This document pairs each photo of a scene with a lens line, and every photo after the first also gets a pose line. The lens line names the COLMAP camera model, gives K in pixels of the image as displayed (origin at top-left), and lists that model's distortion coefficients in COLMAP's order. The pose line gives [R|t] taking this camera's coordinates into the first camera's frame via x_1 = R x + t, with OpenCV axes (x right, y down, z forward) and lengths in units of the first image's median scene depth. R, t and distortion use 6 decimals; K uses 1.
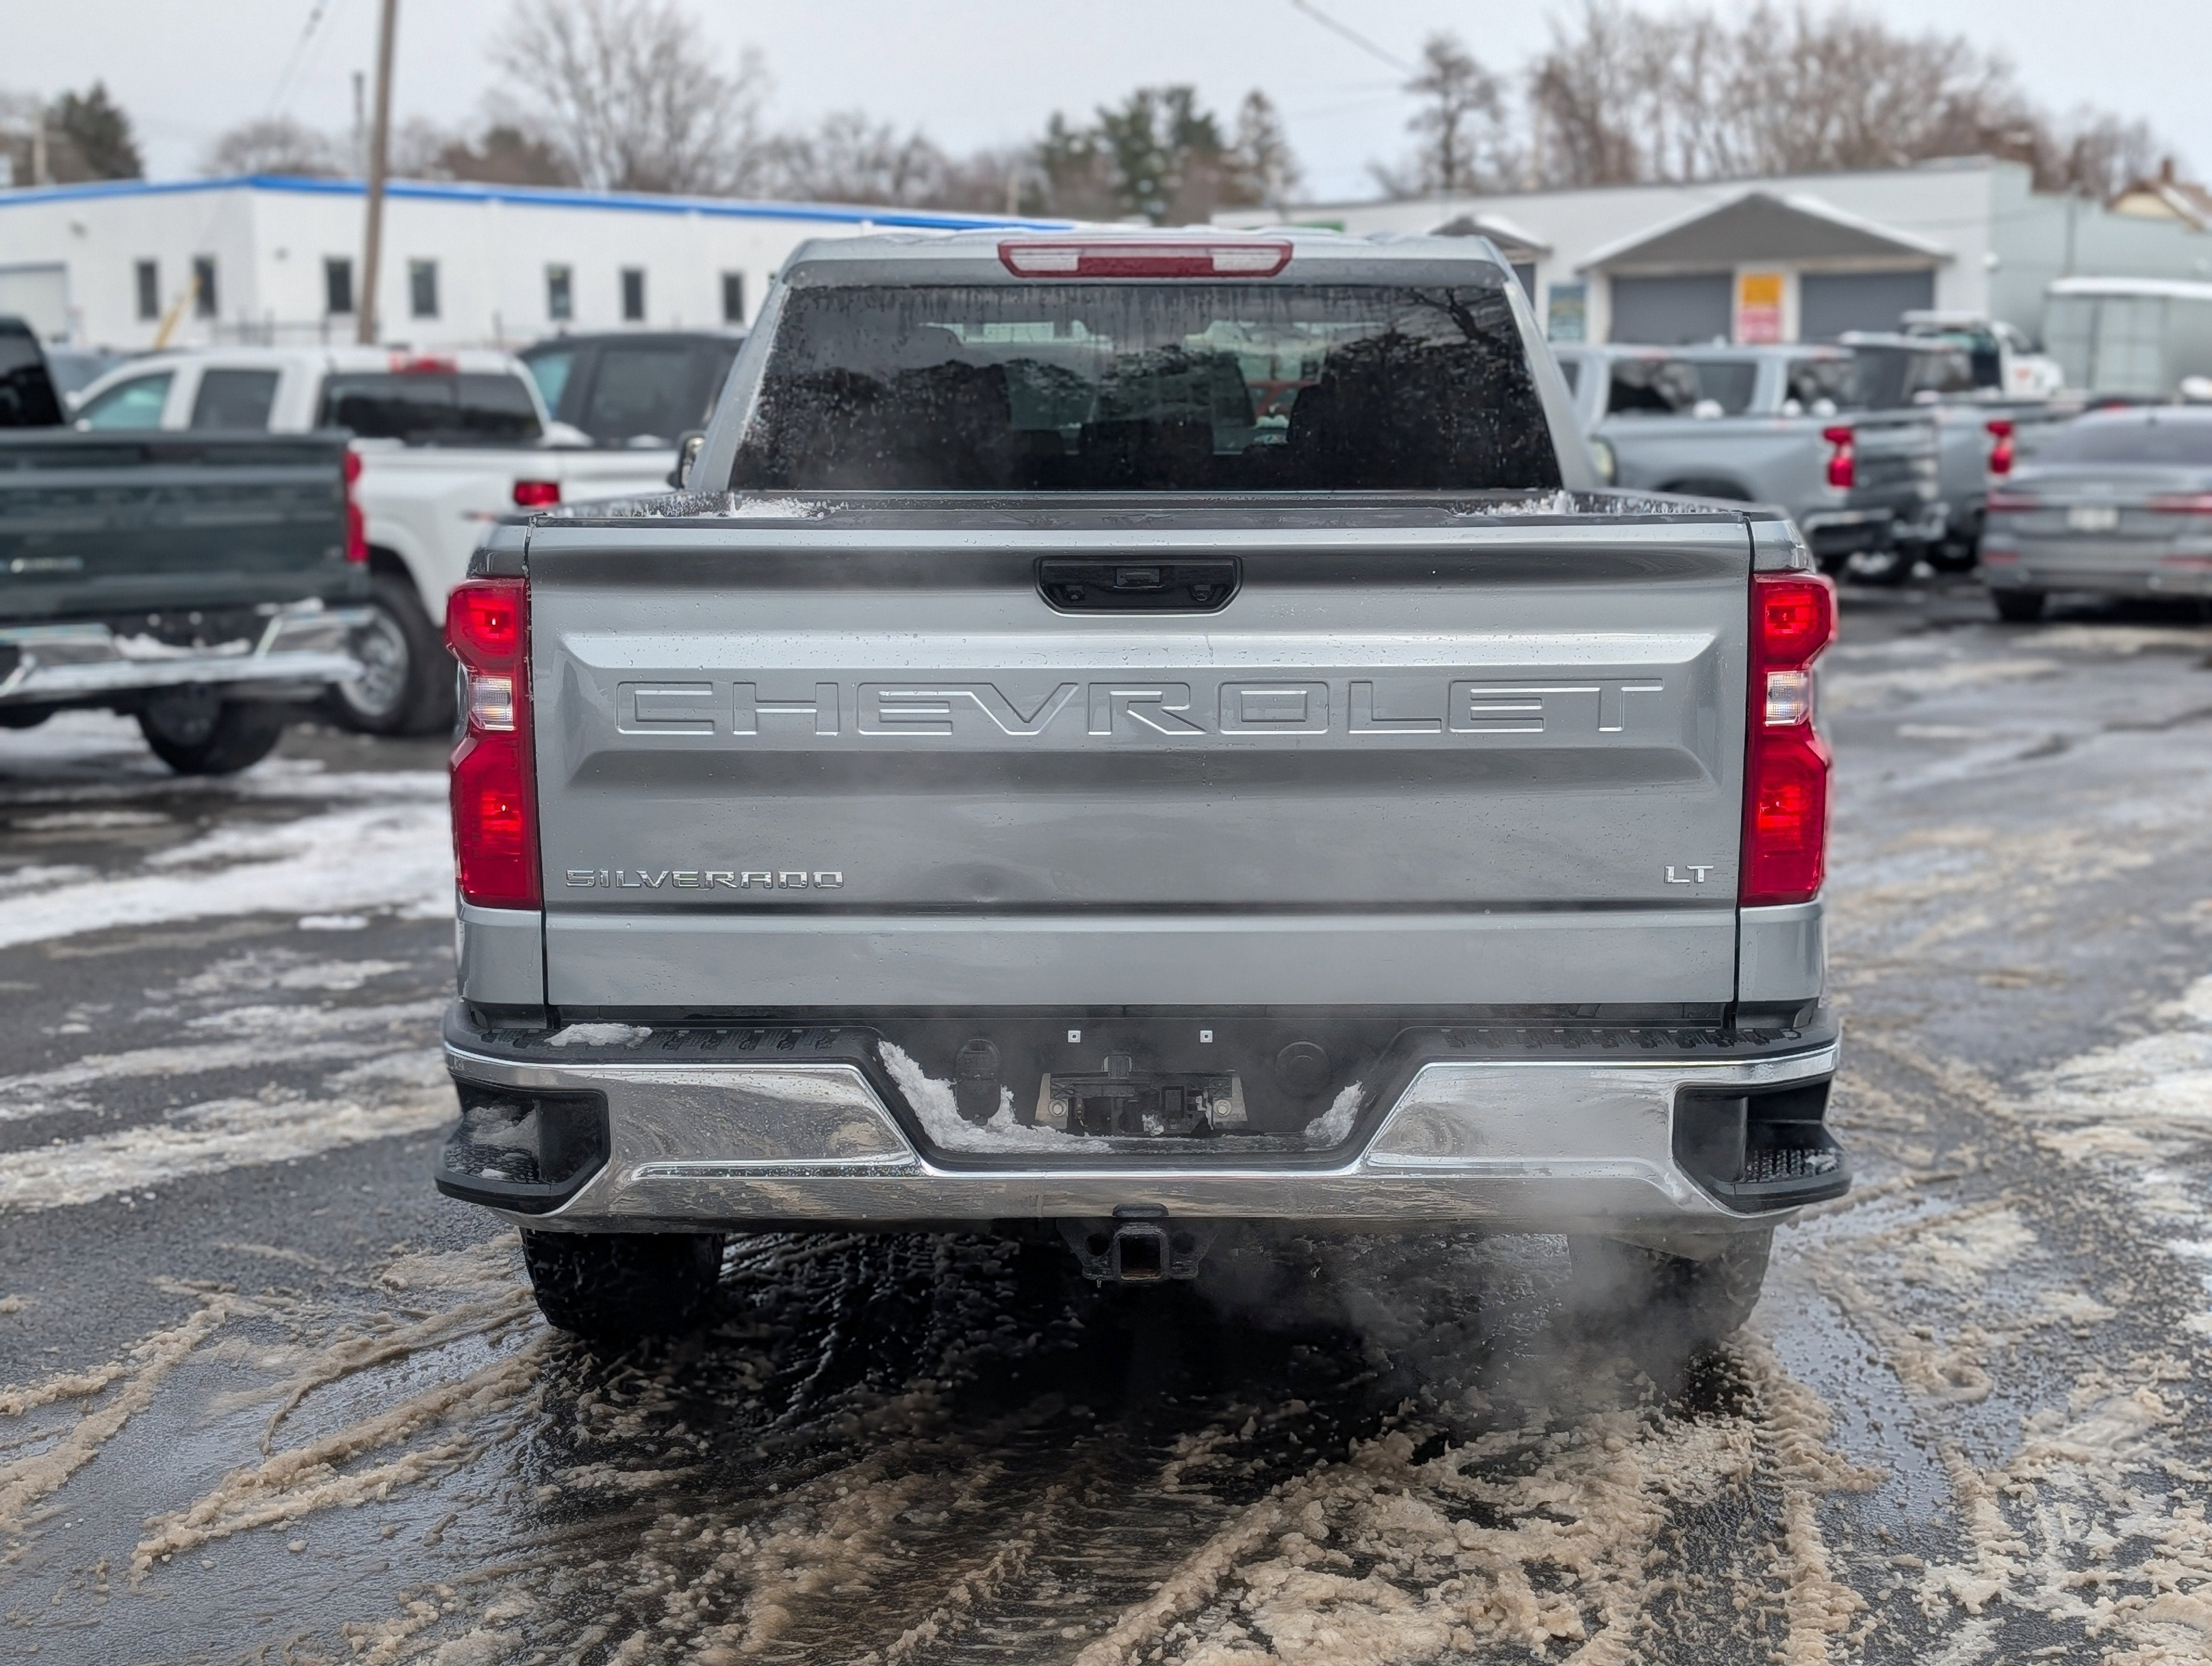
lens RADIAL K [[3090.8, 0, 1106.0], [0, 3090.8, 833.0], [0, 0, 1]] dist [0.213144, -0.905661]
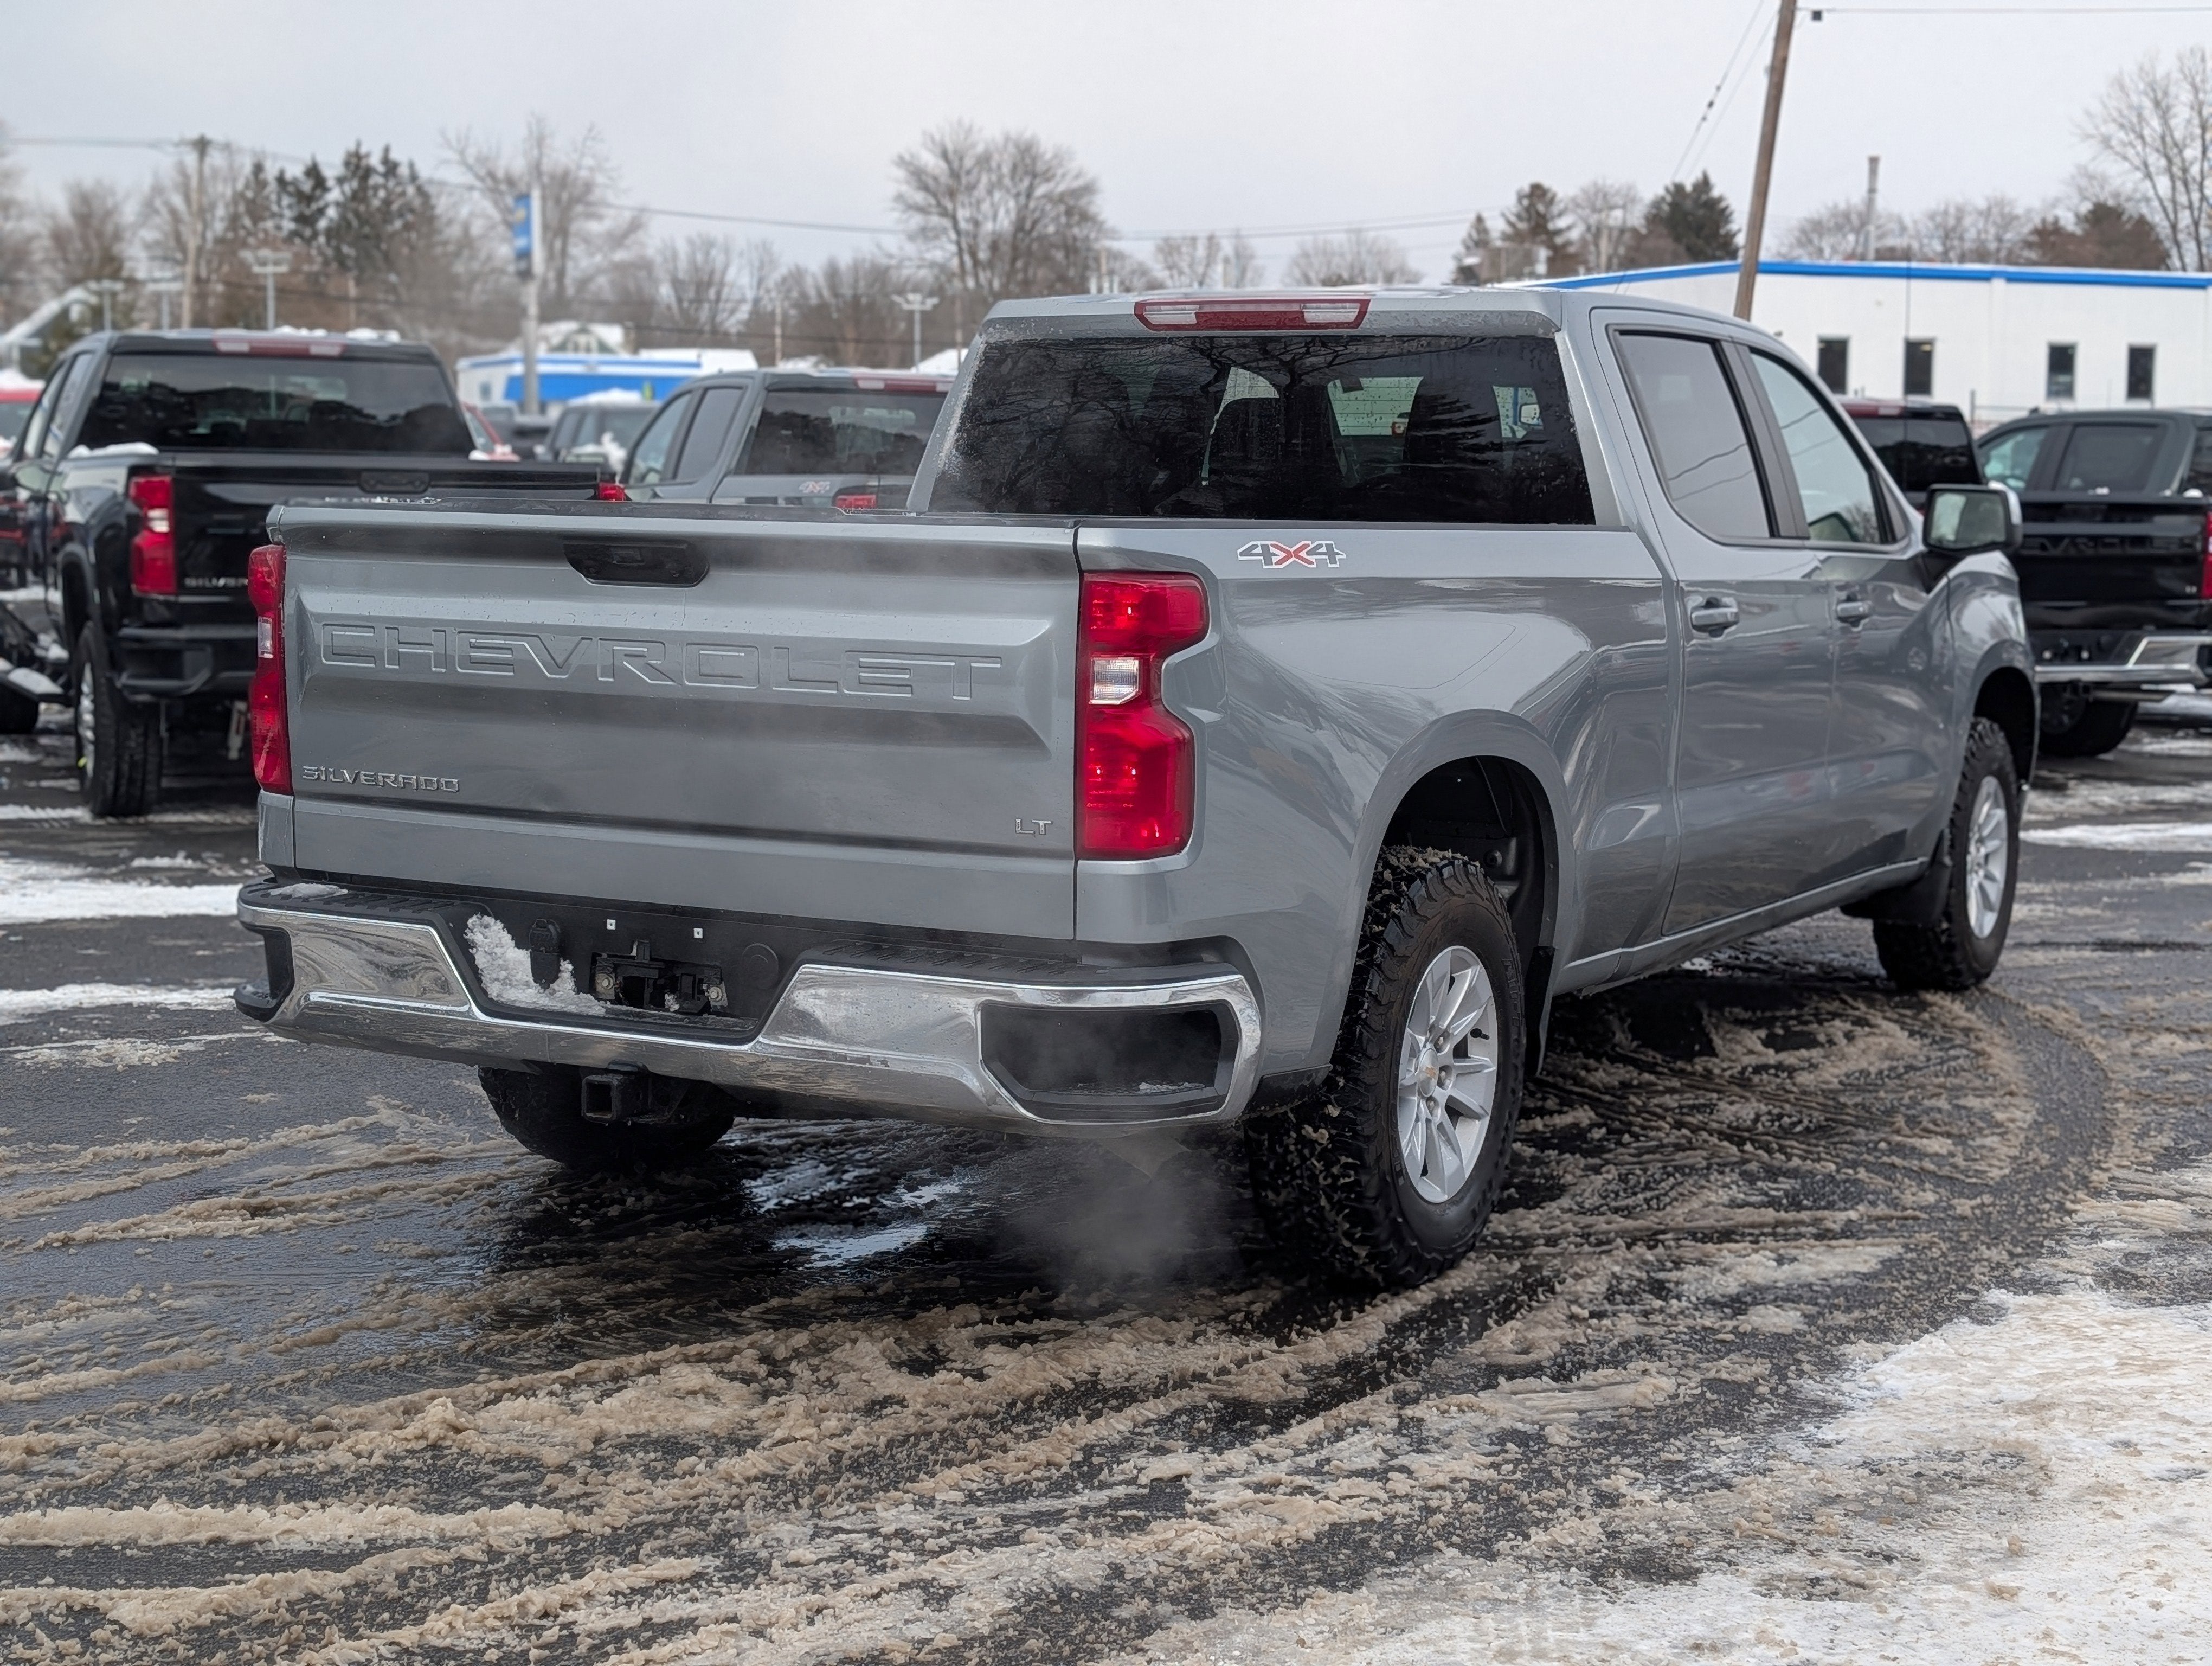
lens RADIAL K [[3090.8, 0, 1106.0], [0, 3090.8, 833.0], [0, 0, 1]] dist [0.213144, -0.905661]
pose [[0.881969, 0.069243, -0.466193, 0.746634], [-0.080990, 0.996701, -0.005182, 0.019186], [0.464296, 0.042327, 0.884668, -0.018708]]
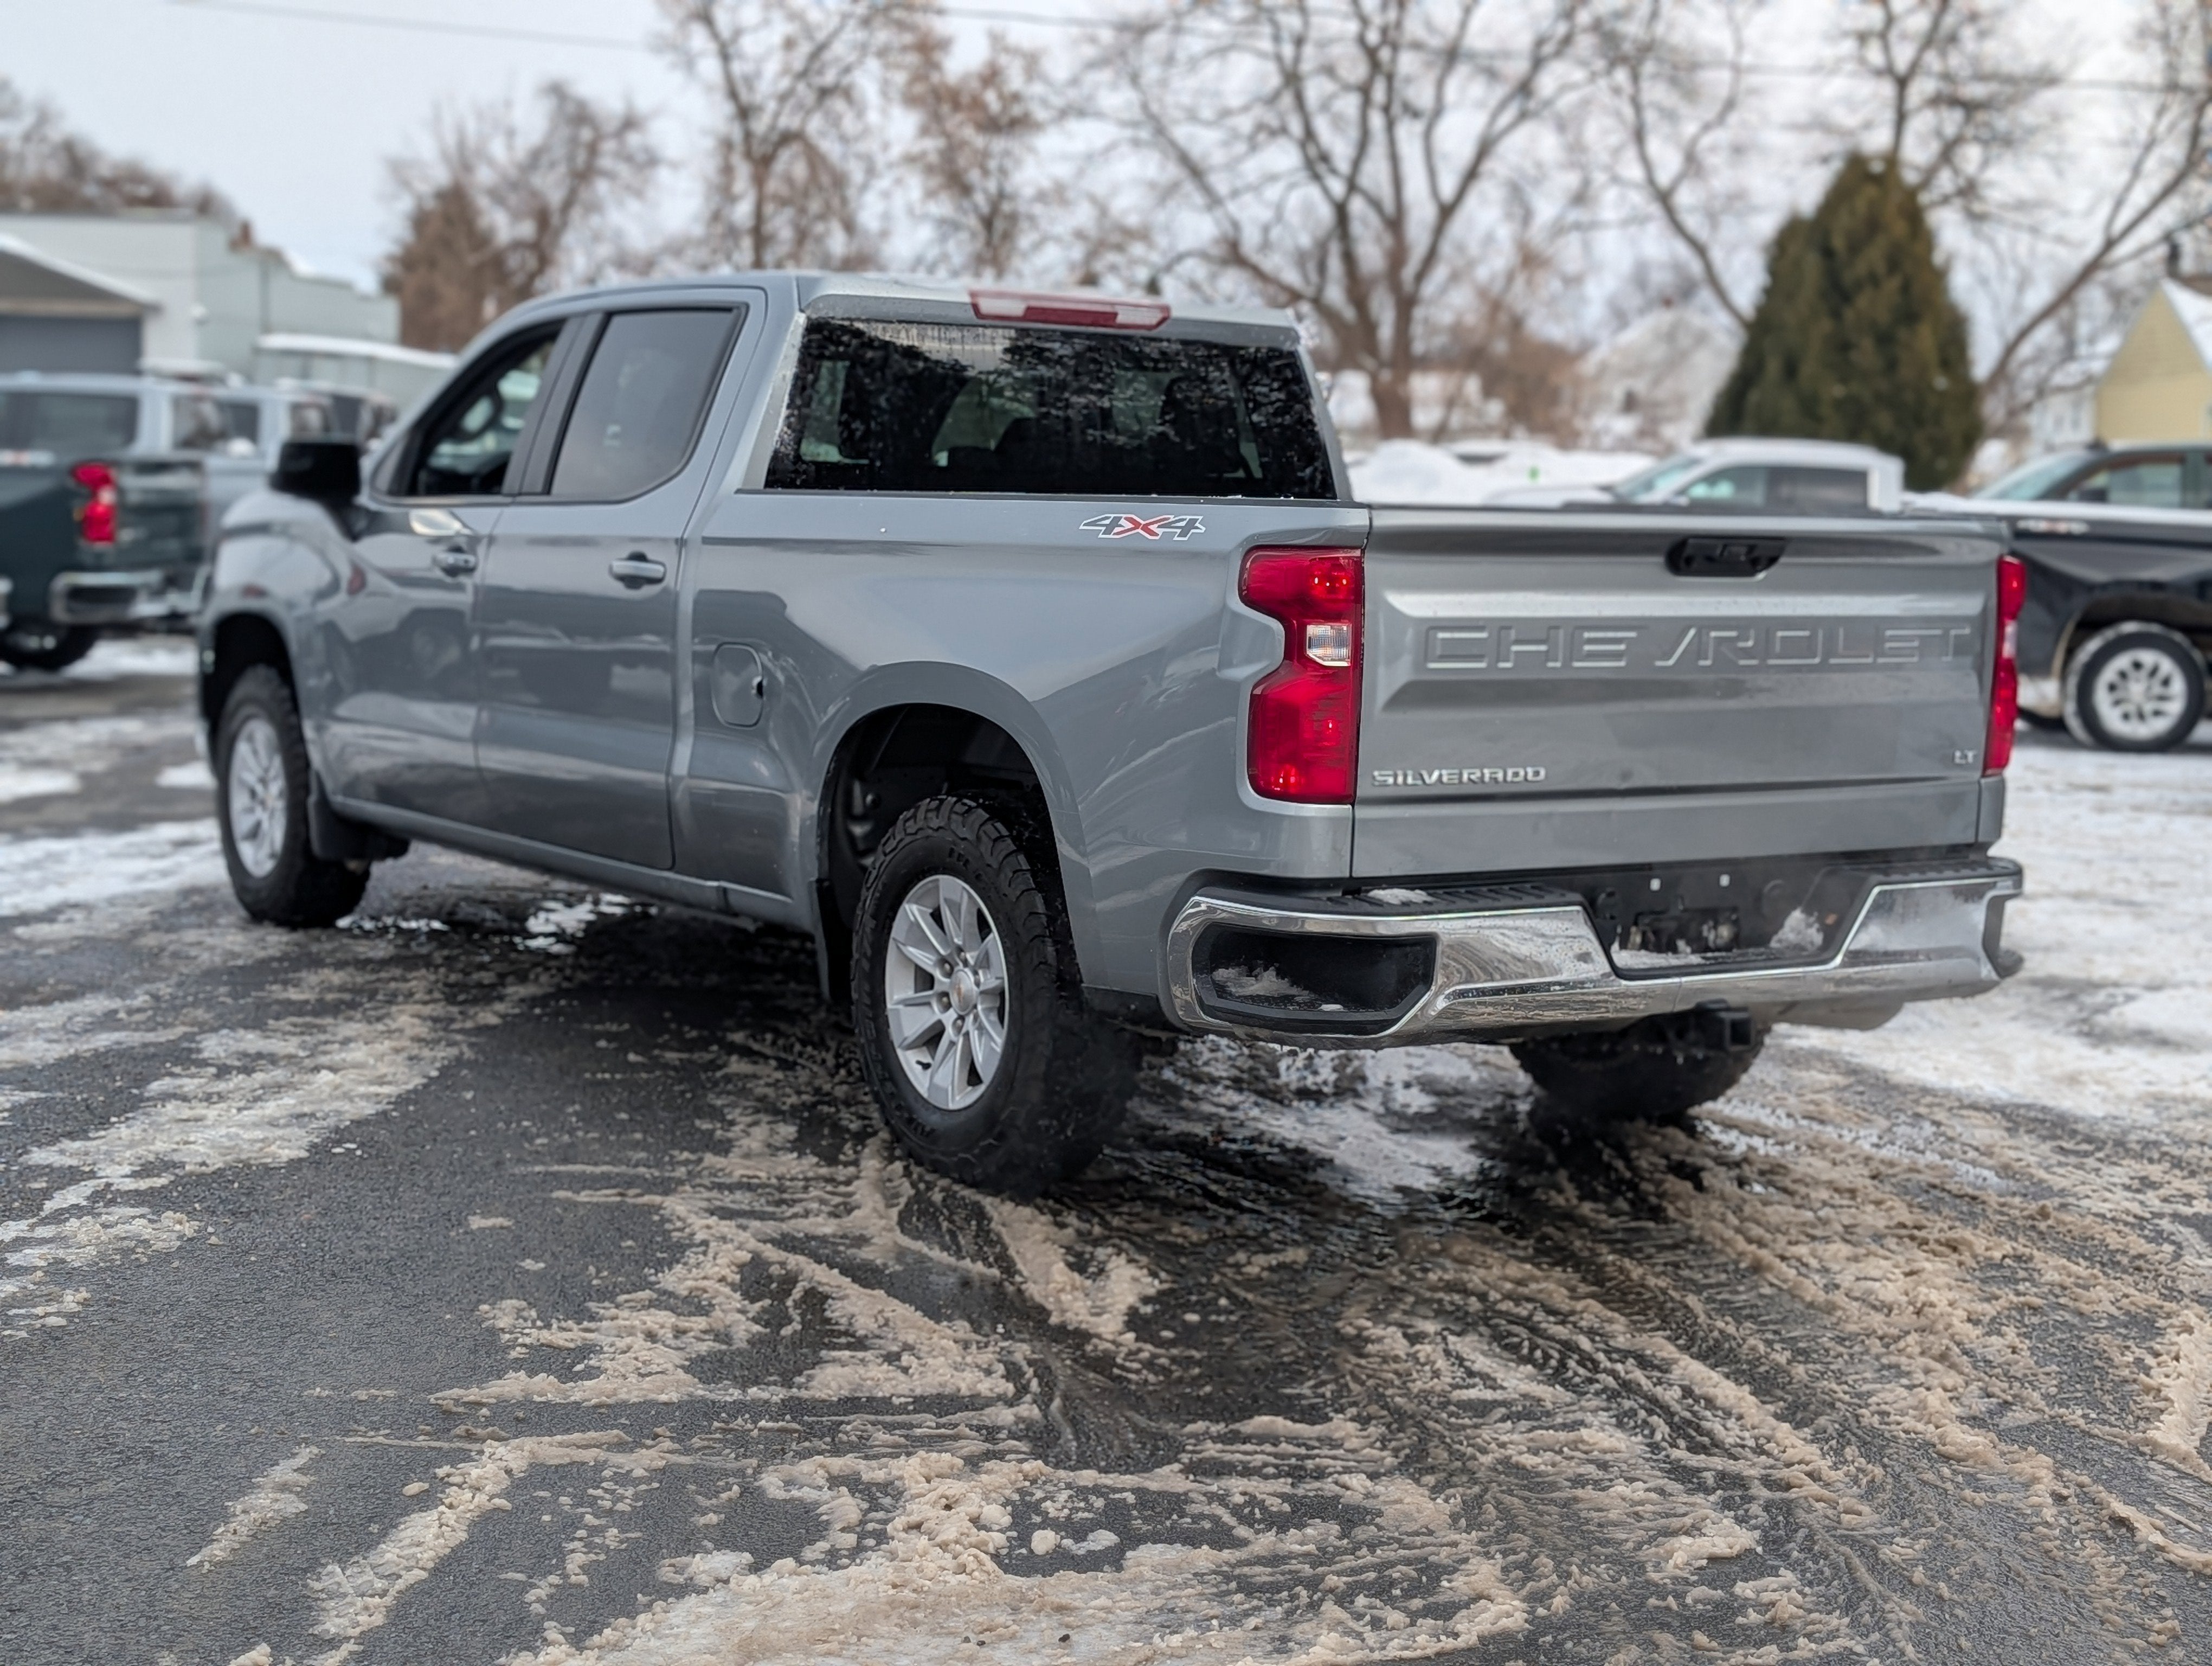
lens RADIAL K [[3090.8, 0, 1106.0], [0, 3090.8, 833.0], [0, 0, 1]] dist [0.213144, -0.905661]
pose [[0.821914, -0.035930, 0.568477, -0.999451], [0.045344, 0.998968, -0.002420, 0.034765], [-0.567804, 0.027766, 0.822695, -0.005236]]
